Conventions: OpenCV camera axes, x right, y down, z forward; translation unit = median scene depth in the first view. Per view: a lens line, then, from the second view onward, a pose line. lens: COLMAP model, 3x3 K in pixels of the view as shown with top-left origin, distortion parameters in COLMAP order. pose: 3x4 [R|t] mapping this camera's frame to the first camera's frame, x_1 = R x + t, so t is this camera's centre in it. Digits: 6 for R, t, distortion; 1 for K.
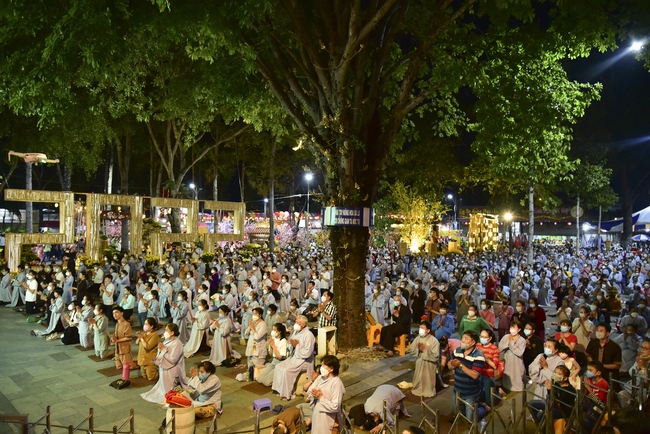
lens RADIAL K [[443.1, 0, 325.0], [0, 443.1, 217.0], [0, 0, 1]] dist [-0.117676, 0.068516]
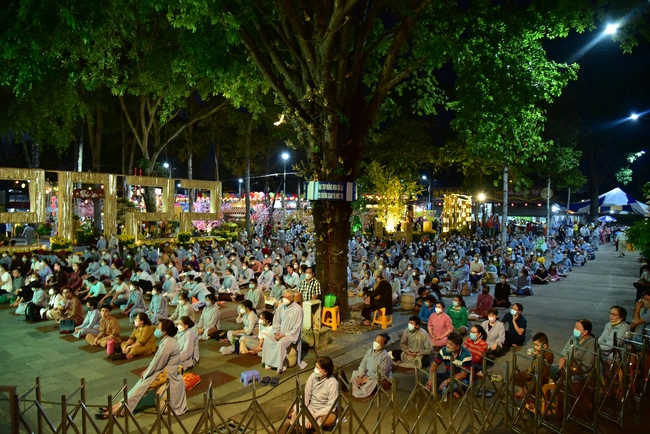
lens RADIAL K [[442.1, 0, 325.0], [0, 442.1, 217.0], [0, 0, 1]] dist [-0.113416, 0.059113]
pose [[0.998217, -0.000255, 0.059681, -0.014236], [-0.002196, 0.999157, 0.040997, 0.010758], [-0.059641, -0.041055, 0.997375, 0.002494]]
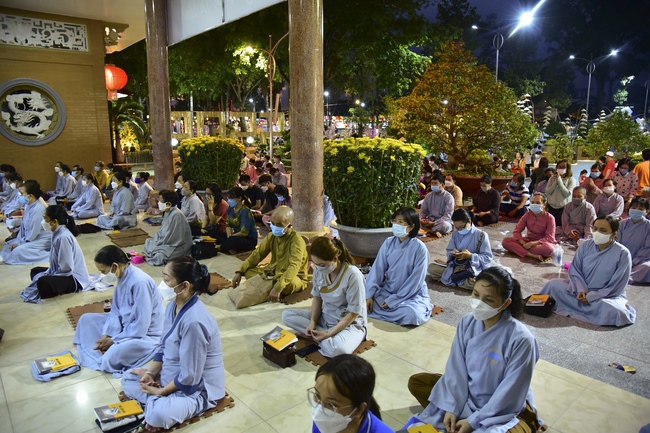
lens RADIAL K [[443.1, 0, 325.0], [0, 443.1, 216.5], [0, 0, 1]] dist [-0.117676, 0.068516]
pose [[0.991170, 0.004937, -0.132504, 0.338504], [0.023628, 0.976736, 0.213139, 0.001423], [0.130474, -0.214388, 0.967995, -1.155270]]
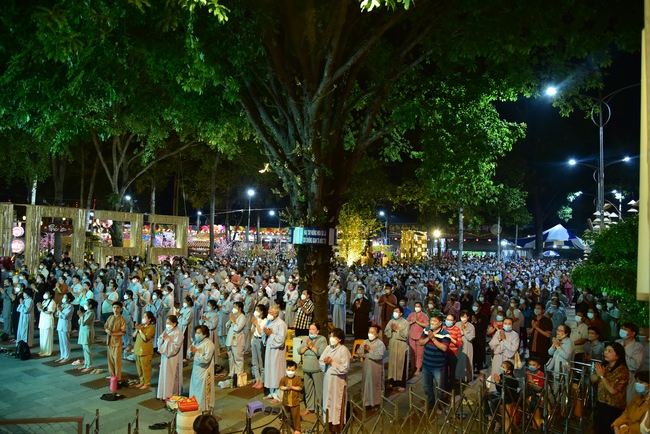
lens RADIAL K [[443.1, 0, 325.0], [0, 443.1, 217.0], [0, 0, 1]] dist [-0.117676, 0.068516]
pose [[0.986399, 0.018628, 0.163307, -0.069160], [-0.013679, 0.999414, -0.031380, -0.009611], [-0.163796, 0.028720, 0.986076, -0.062112]]
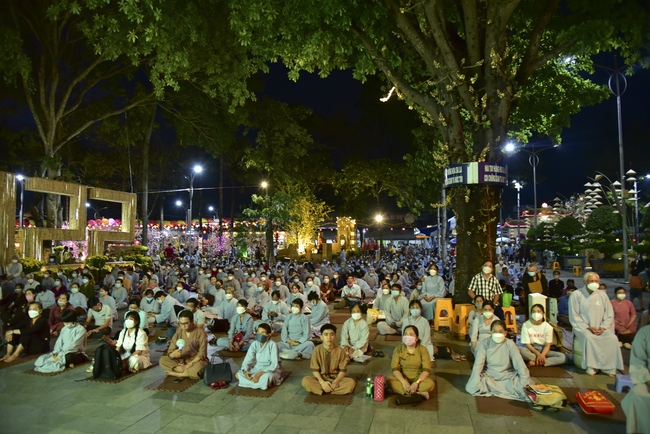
lens RADIAL K [[443.1, 0, 325.0], [0, 443.1, 217.0], [0, 0, 1]] dist [-0.117676, 0.068516]
pose [[0.893371, 0.007673, 0.449254, -0.415826], [0.008281, 0.999403, -0.033535, 0.072132], [-0.449243, 0.033679, 0.892775, 0.250097]]
